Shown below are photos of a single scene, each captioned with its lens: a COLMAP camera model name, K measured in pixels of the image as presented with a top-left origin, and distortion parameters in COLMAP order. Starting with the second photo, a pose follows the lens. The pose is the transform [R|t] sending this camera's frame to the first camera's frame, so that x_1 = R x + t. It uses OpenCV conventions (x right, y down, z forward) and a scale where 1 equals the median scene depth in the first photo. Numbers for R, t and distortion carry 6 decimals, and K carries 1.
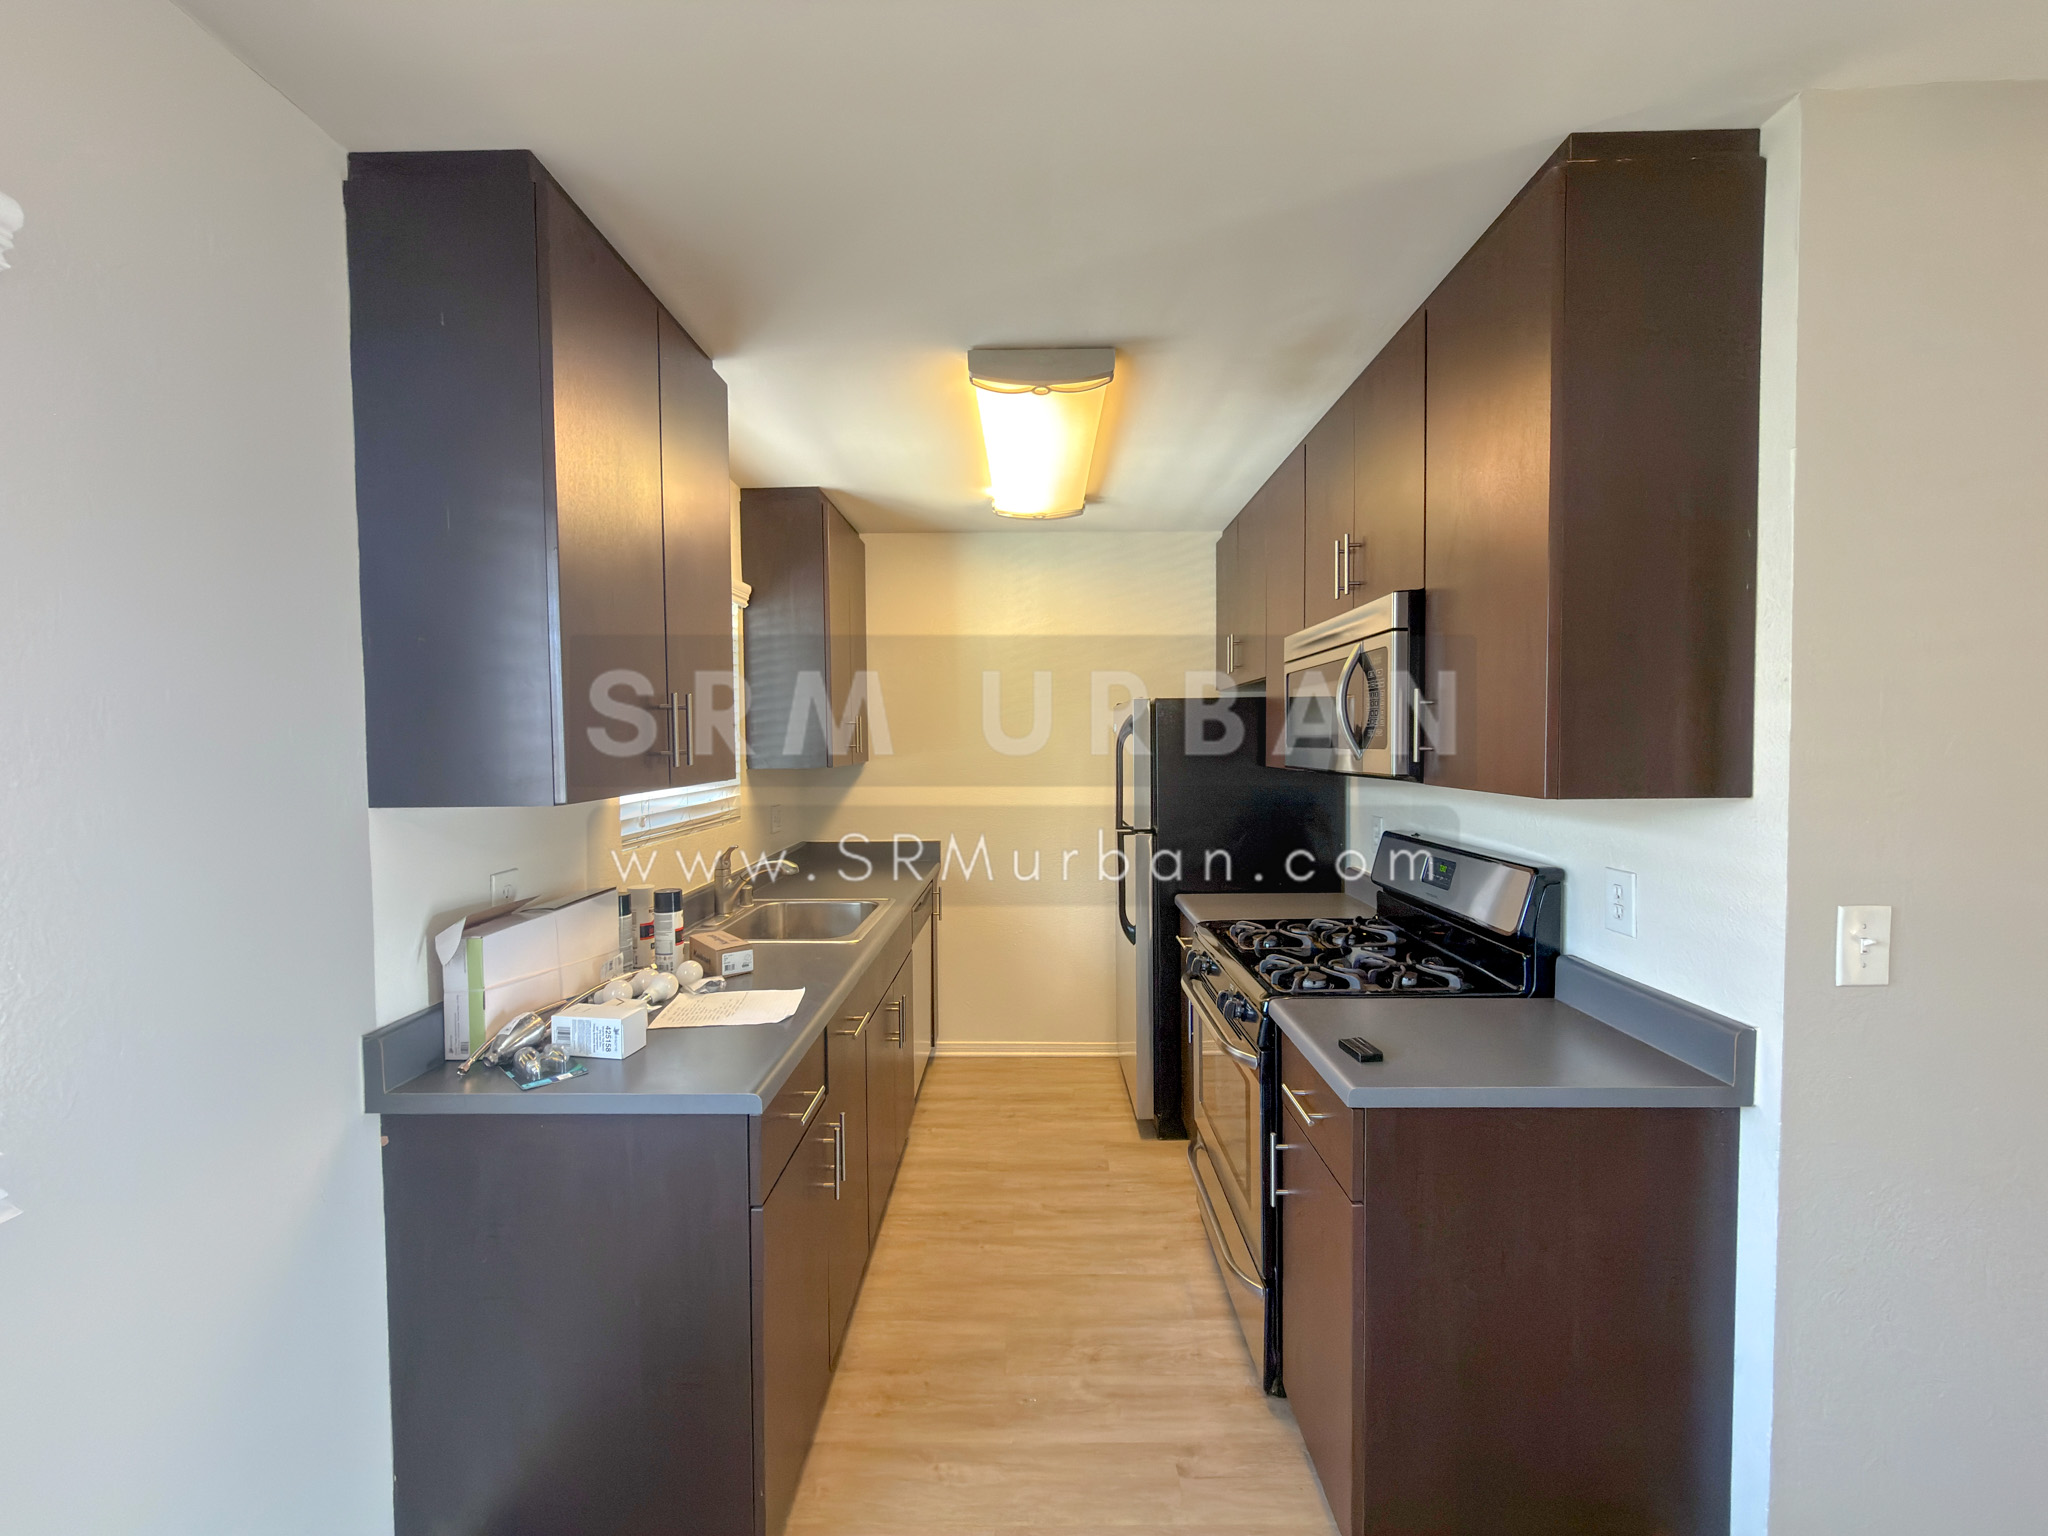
lens RADIAL K [[815.9, 0, 1024.8], [0, 815.9, 767.4], [0, 0, 1]] dist [-0.001037, 0.000377]
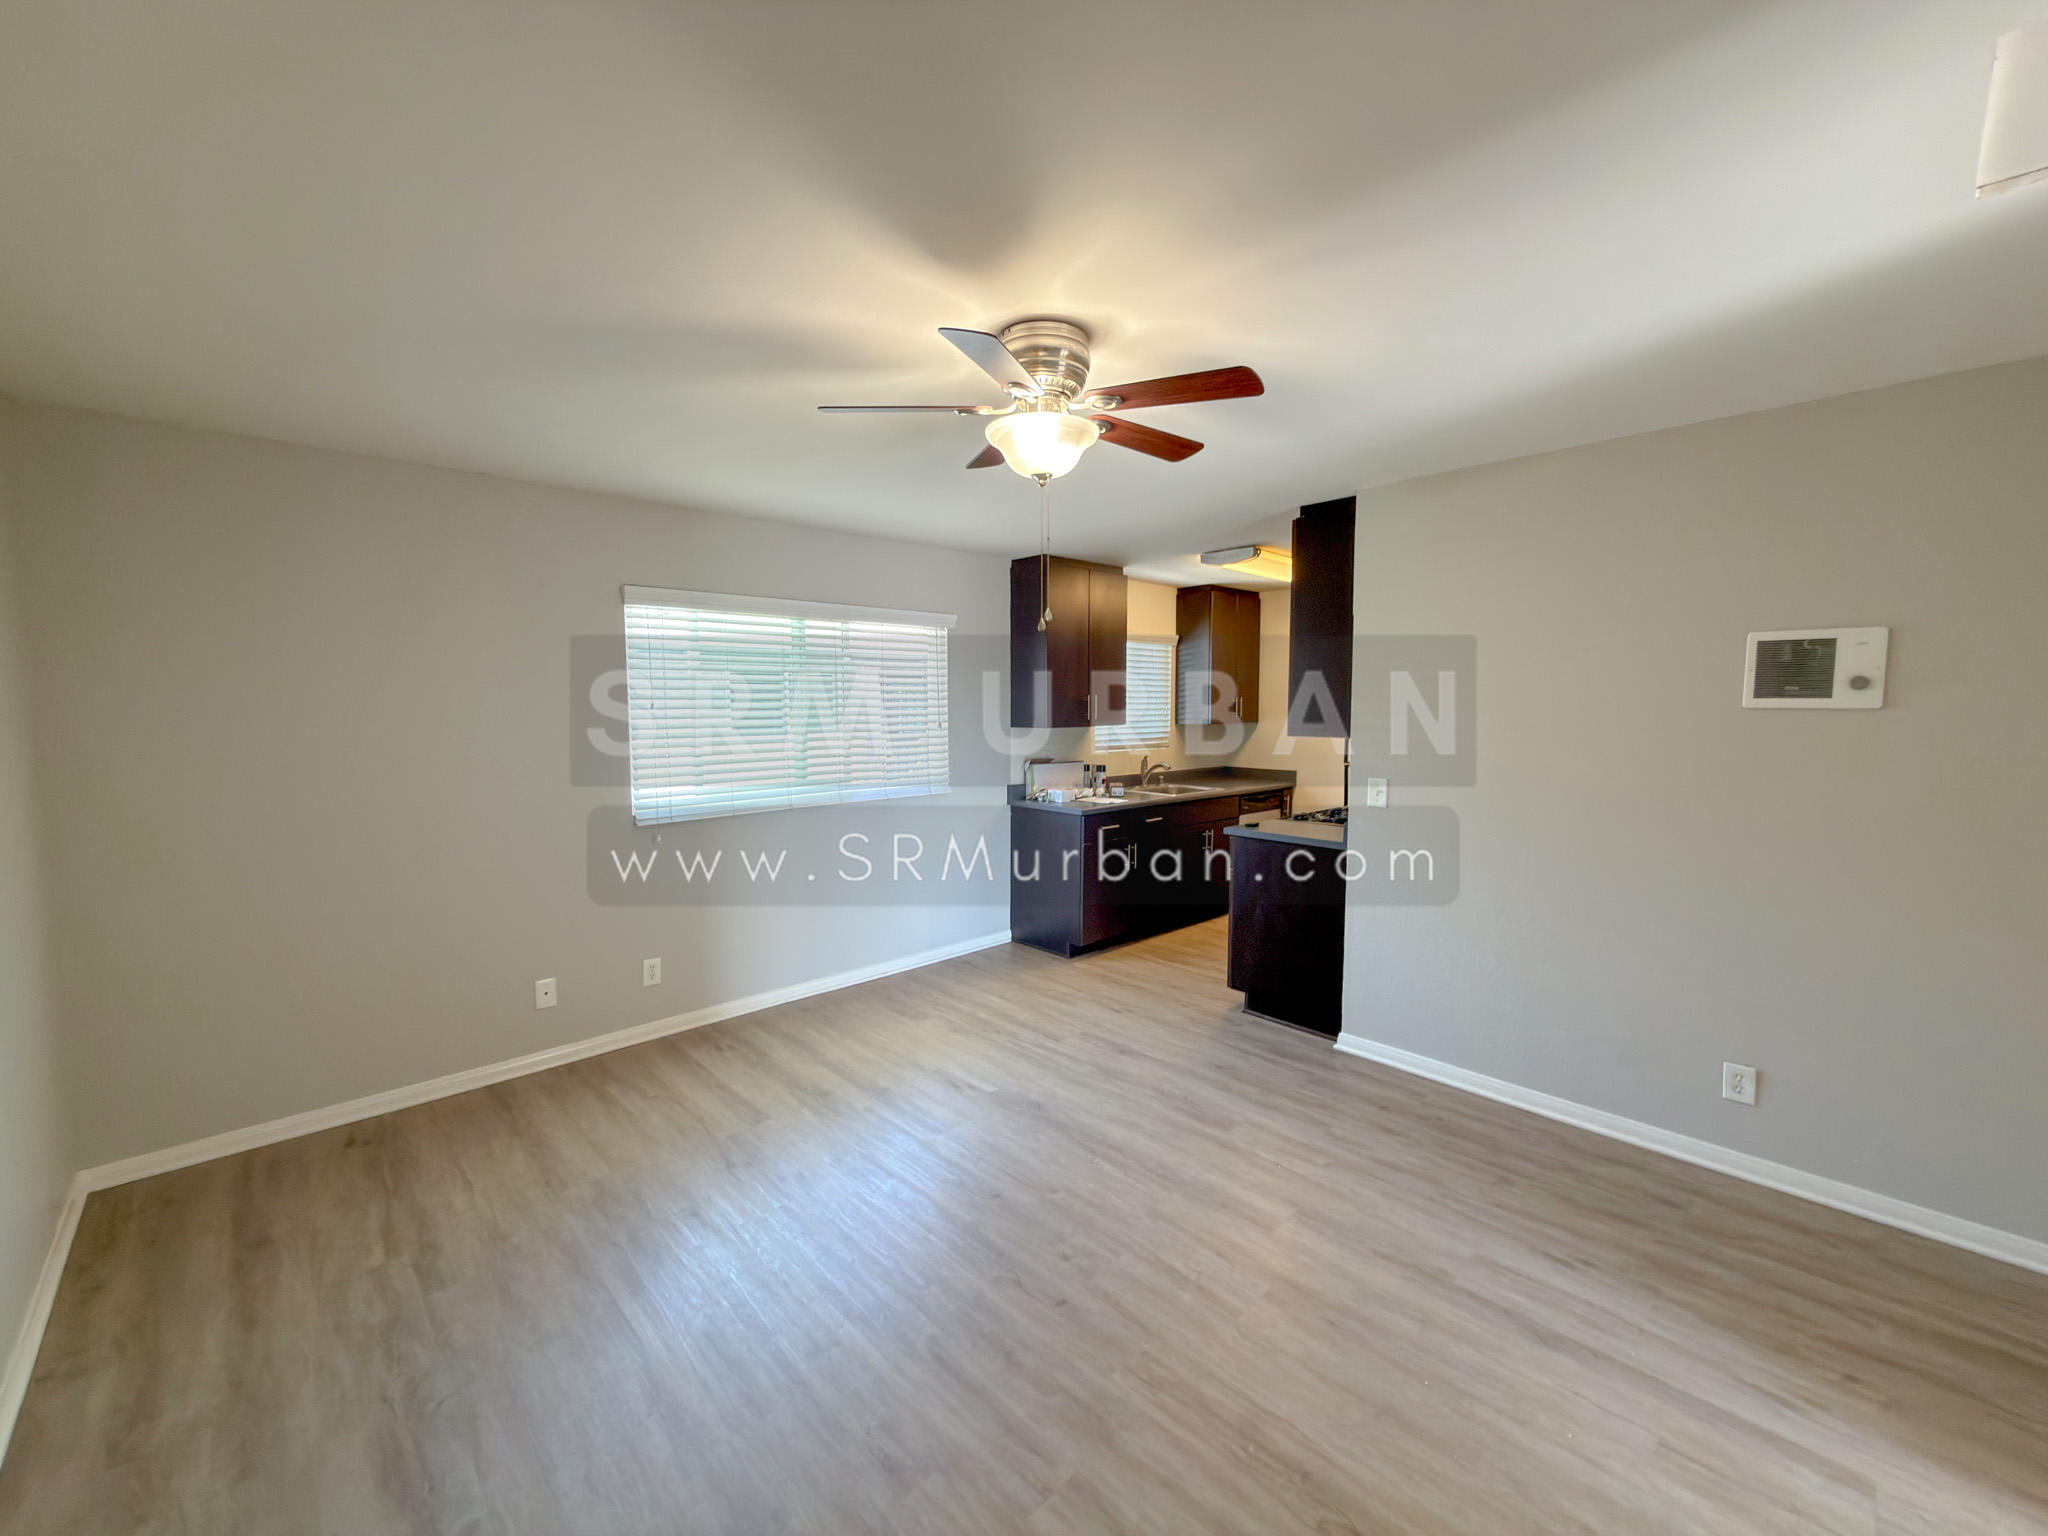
lens RADIAL K [[815.9, 0, 1019.6], [0, 815.9, 770.5], [0, 0, 1]] dist [-0.001037, 0.000377]
pose [[0.693239, 0.067855, -0.717507, 1.370030], [-0.030186, 0.997418, 0.065161, -0.001055], [0.720075, -0.023513, 0.693497, -1.127066]]
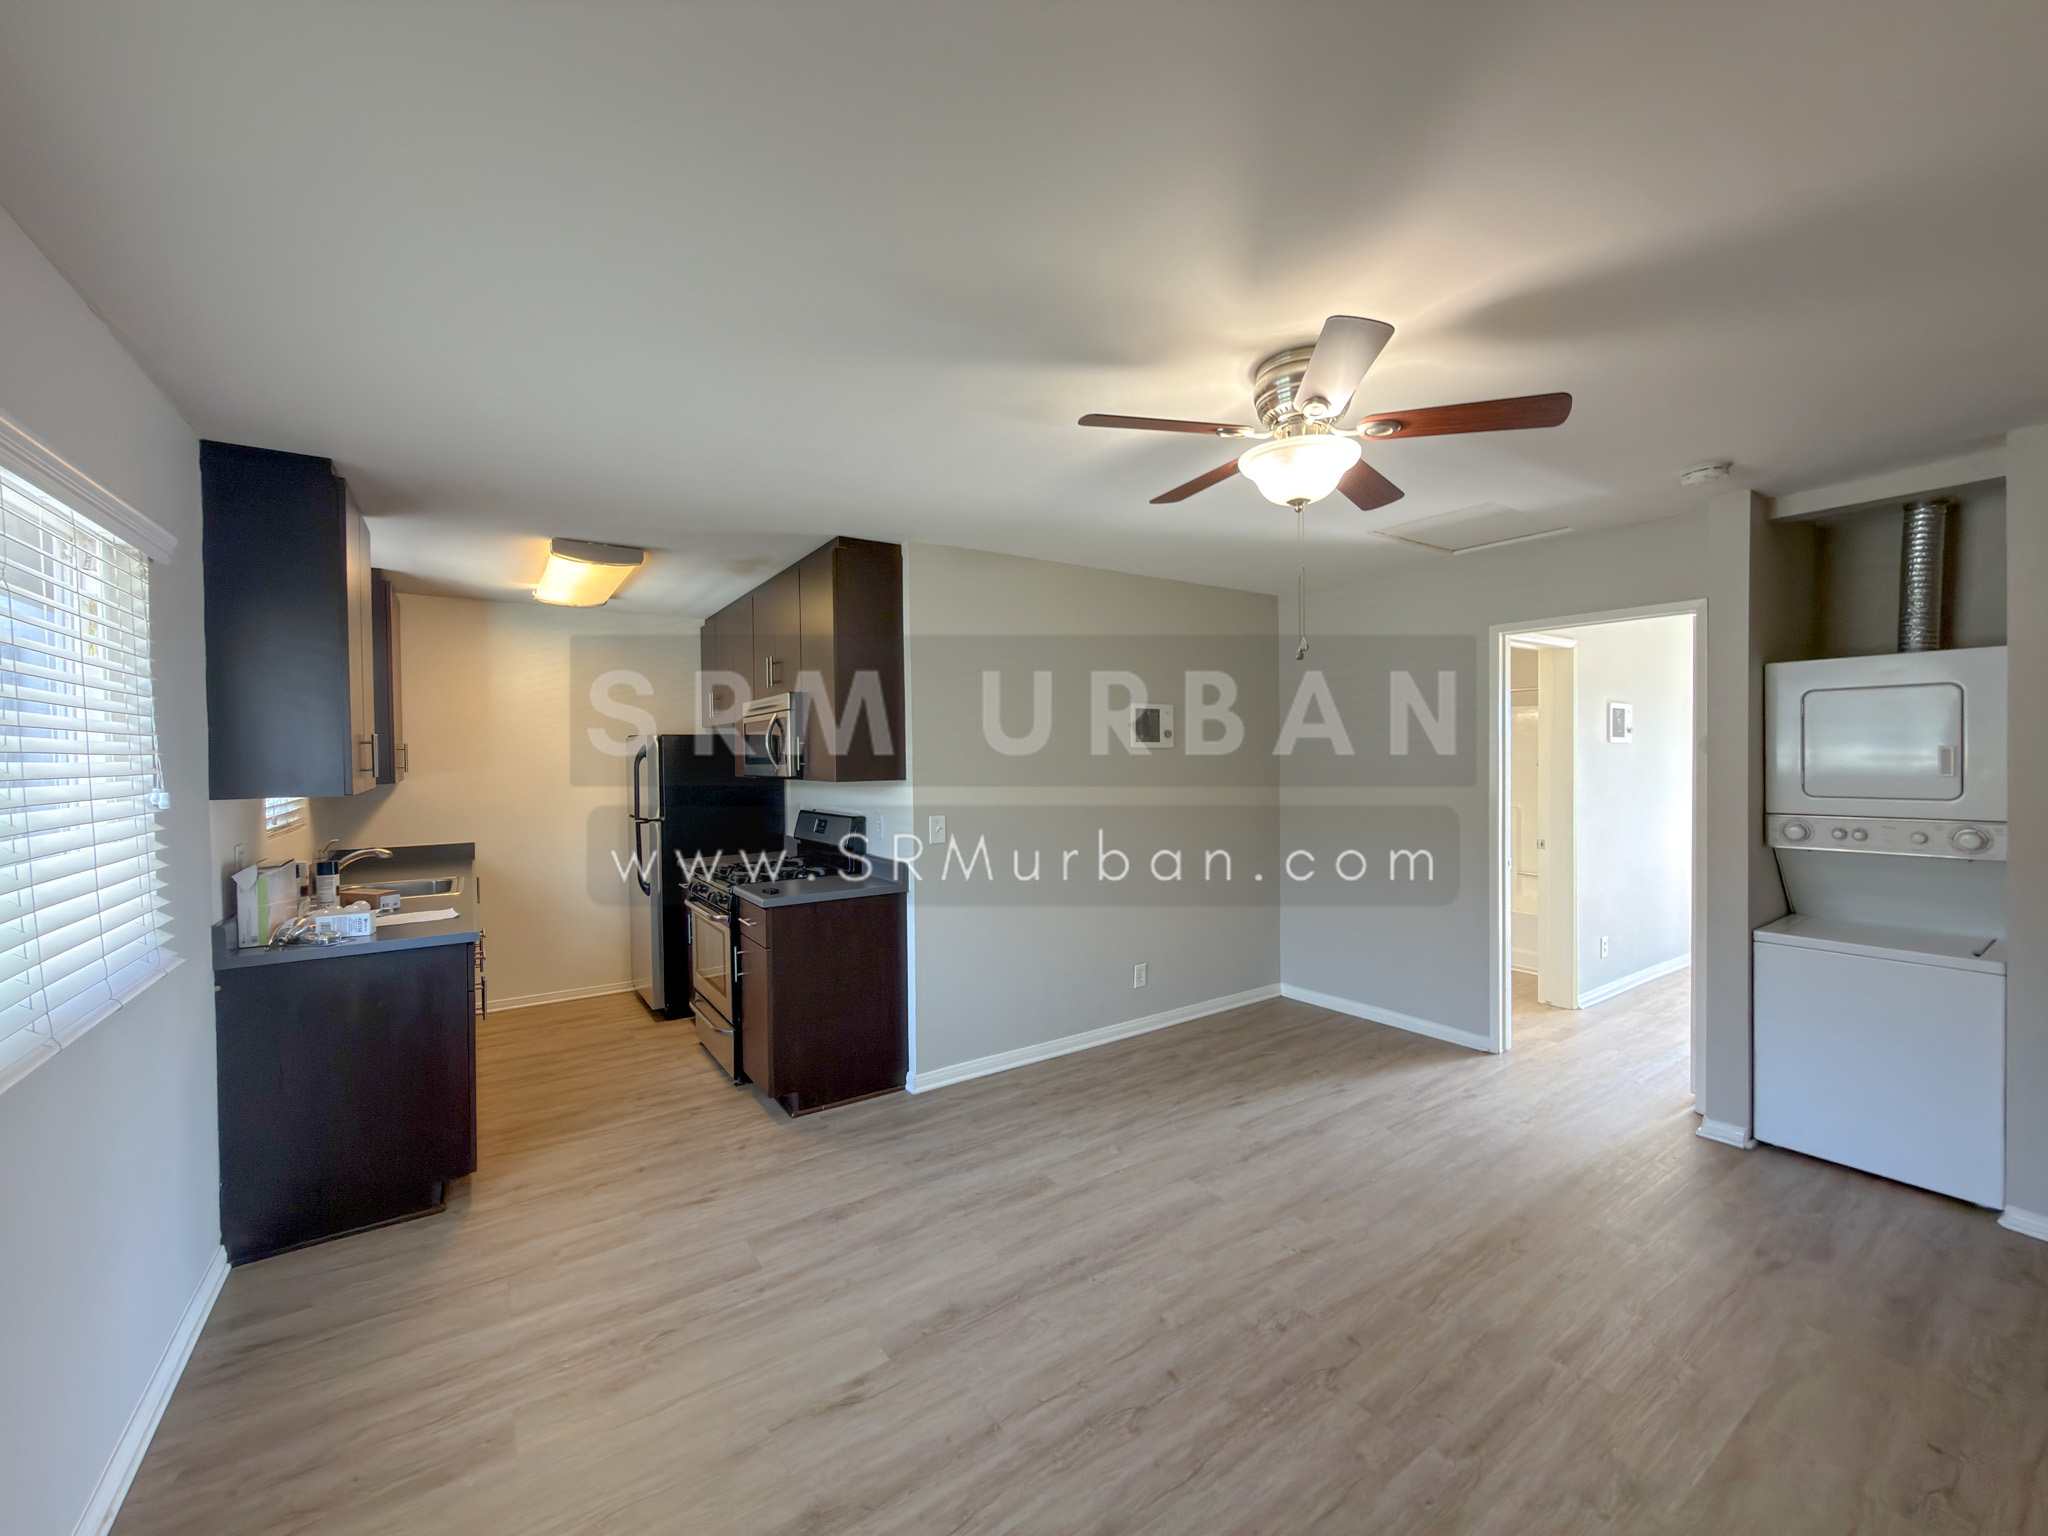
lens RADIAL K [[815.9, 0, 1024.8], [0, 815.9, 771.0], [0, 0, 1]] dist [-0.001037, 0.000377]
pose [[0.819943, -0.010441, 0.572350, -0.243670], [0.023242, 0.999616, -0.015060, 0.037135], [-0.571973, 0.025651, 0.819871, -0.998814]]
